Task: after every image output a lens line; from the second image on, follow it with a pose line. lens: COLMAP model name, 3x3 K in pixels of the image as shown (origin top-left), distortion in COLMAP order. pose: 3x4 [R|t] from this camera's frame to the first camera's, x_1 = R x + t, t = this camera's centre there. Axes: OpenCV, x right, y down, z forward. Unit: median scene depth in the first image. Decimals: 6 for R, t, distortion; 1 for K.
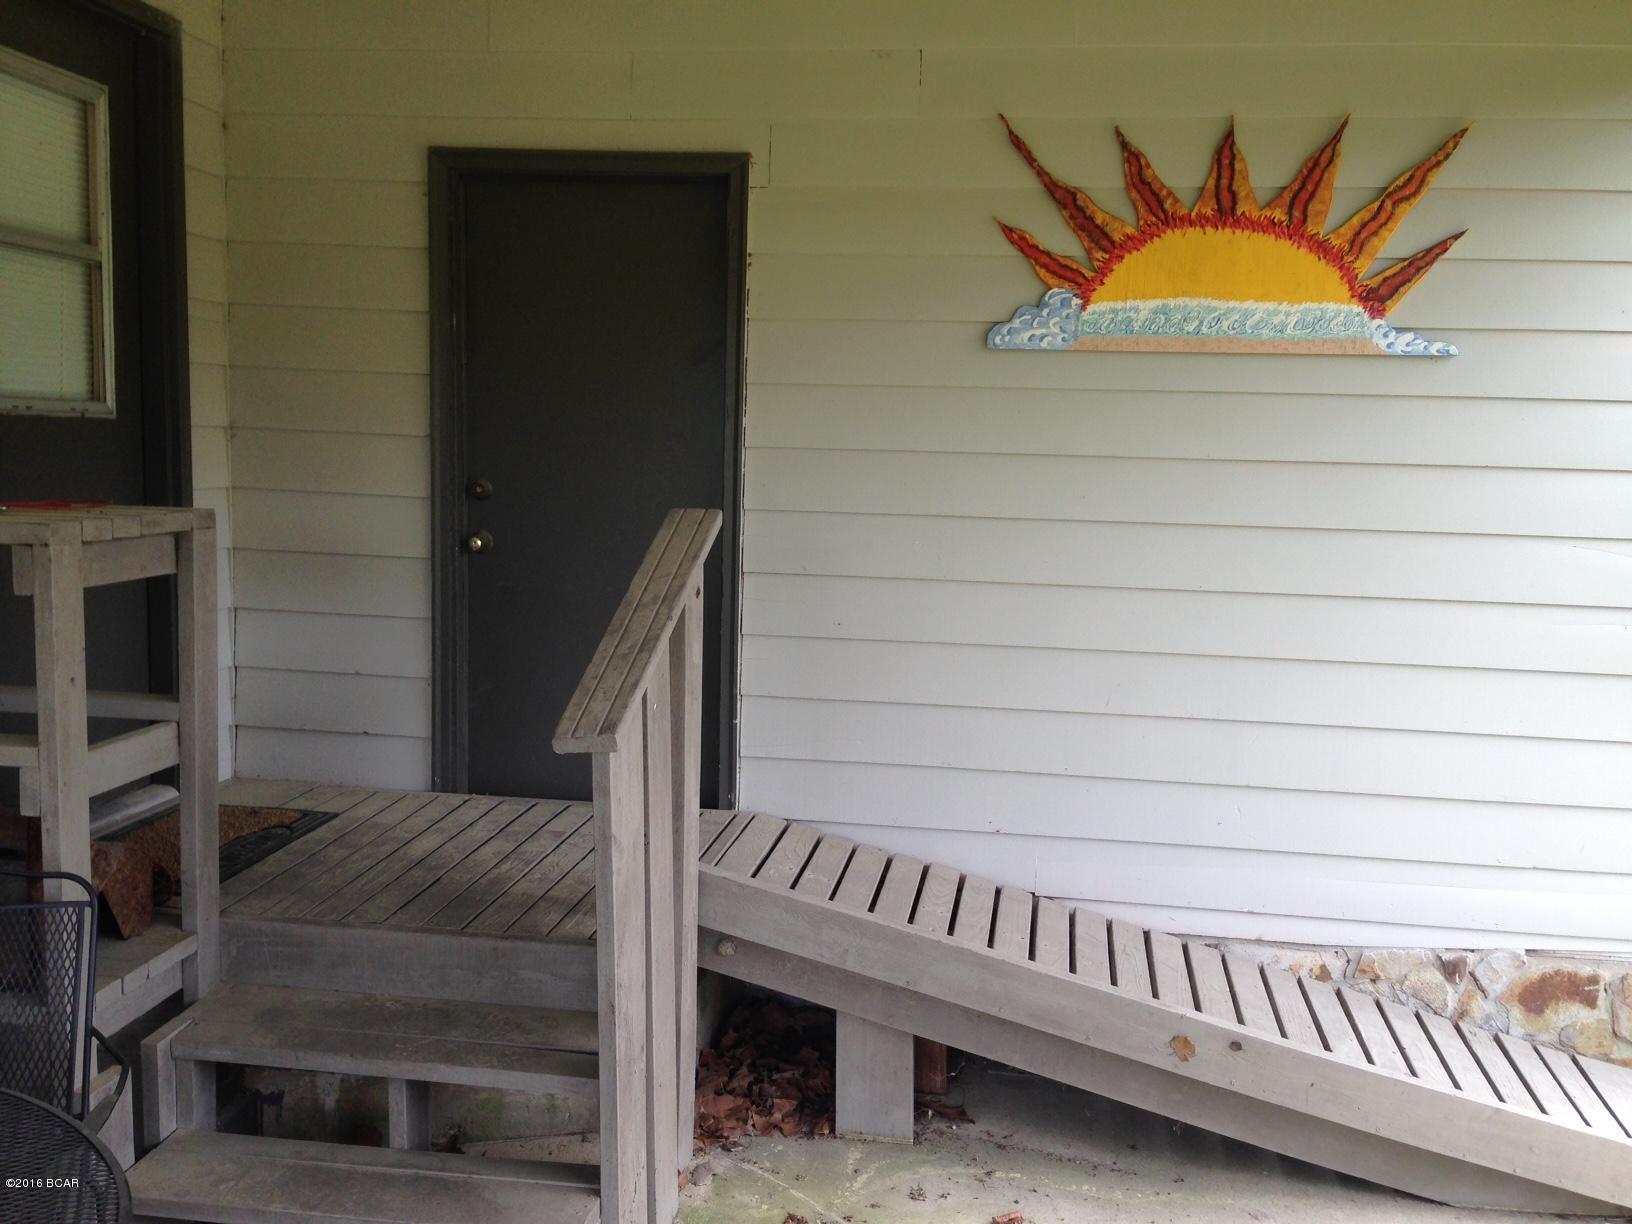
lens RADIAL K [[1535.6, 0, 800.2], [0, 1535.6, 631.0], [0, 0, 1]] dist [0.107379, -0.184238]
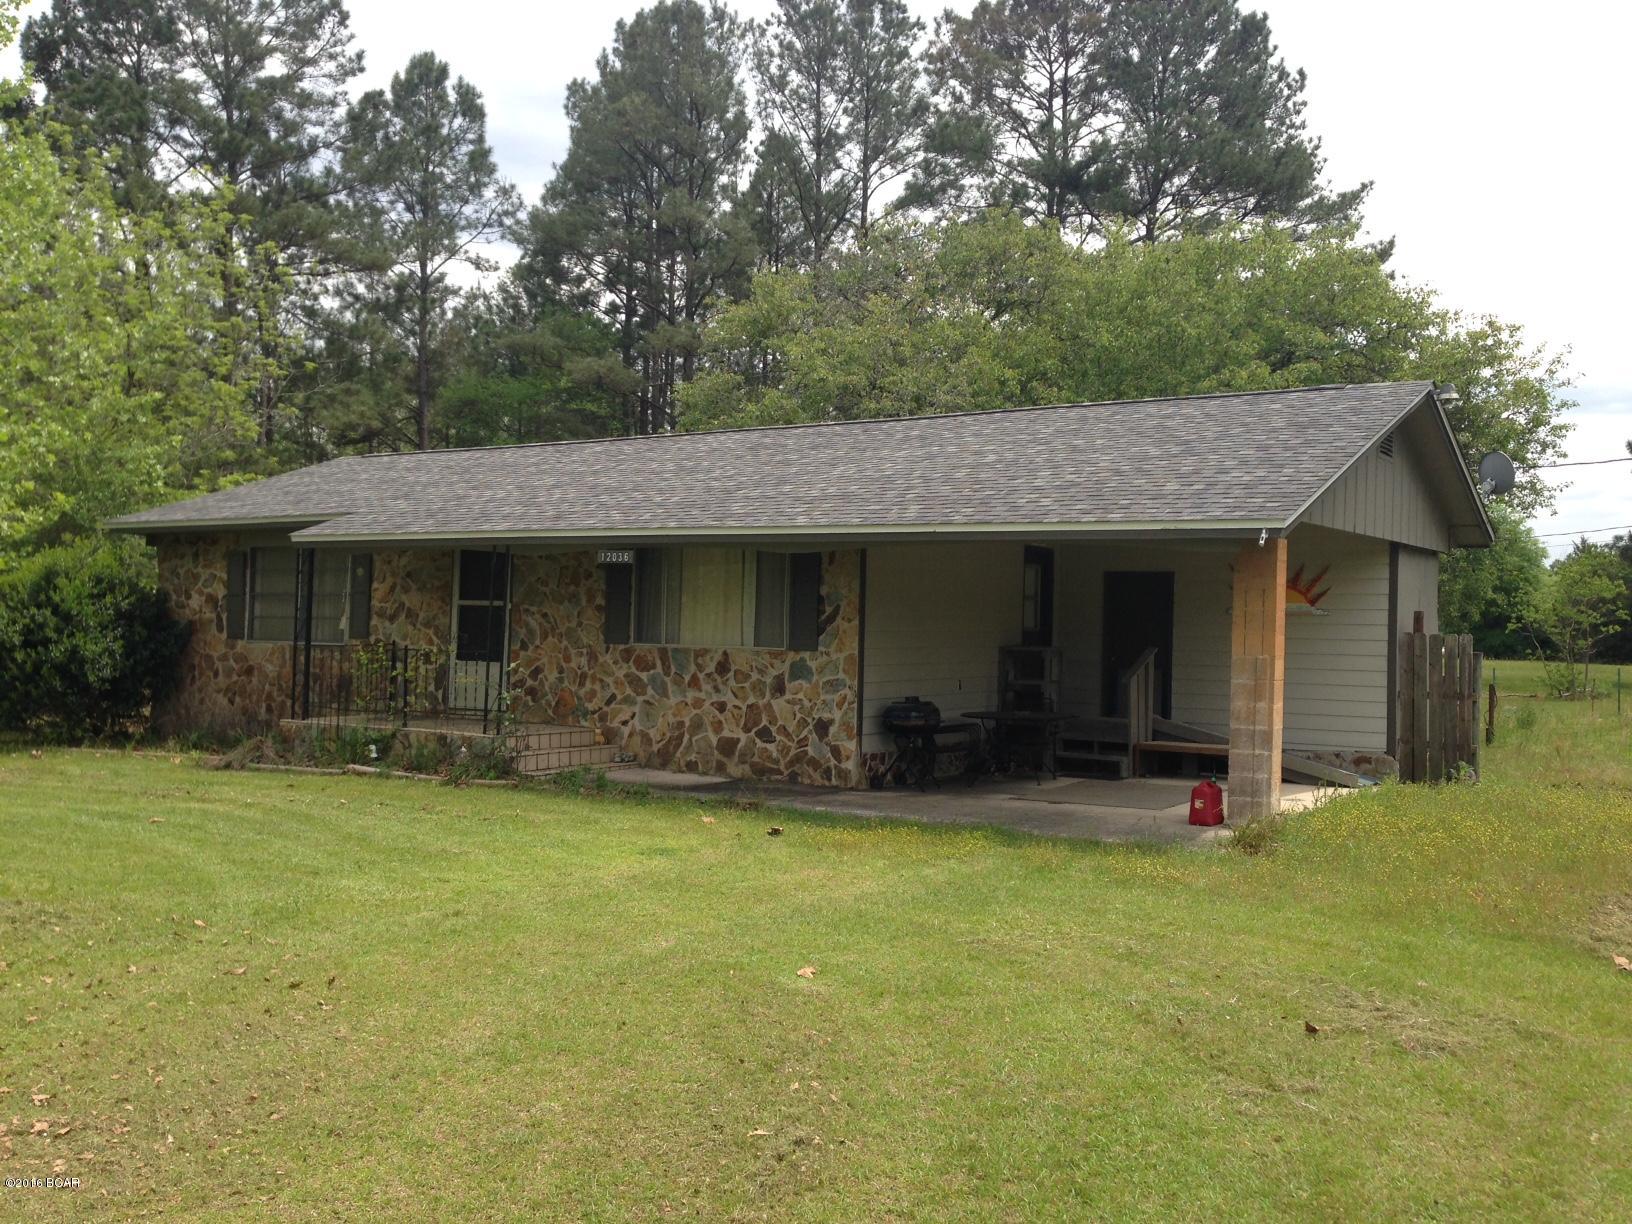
lens RADIAL K [[1535.6, 0, 800.2], [0, 1535.6, 631.0], [0, 0, 1]] dist [0.107379, -0.184238]
pose [[0.910725, -0.004508, -0.412988, 0.875470], [-0.063604, 0.986481, -0.151028, 0.645948], [0.408086, 0.163813, 0.898127, -3.651539]]
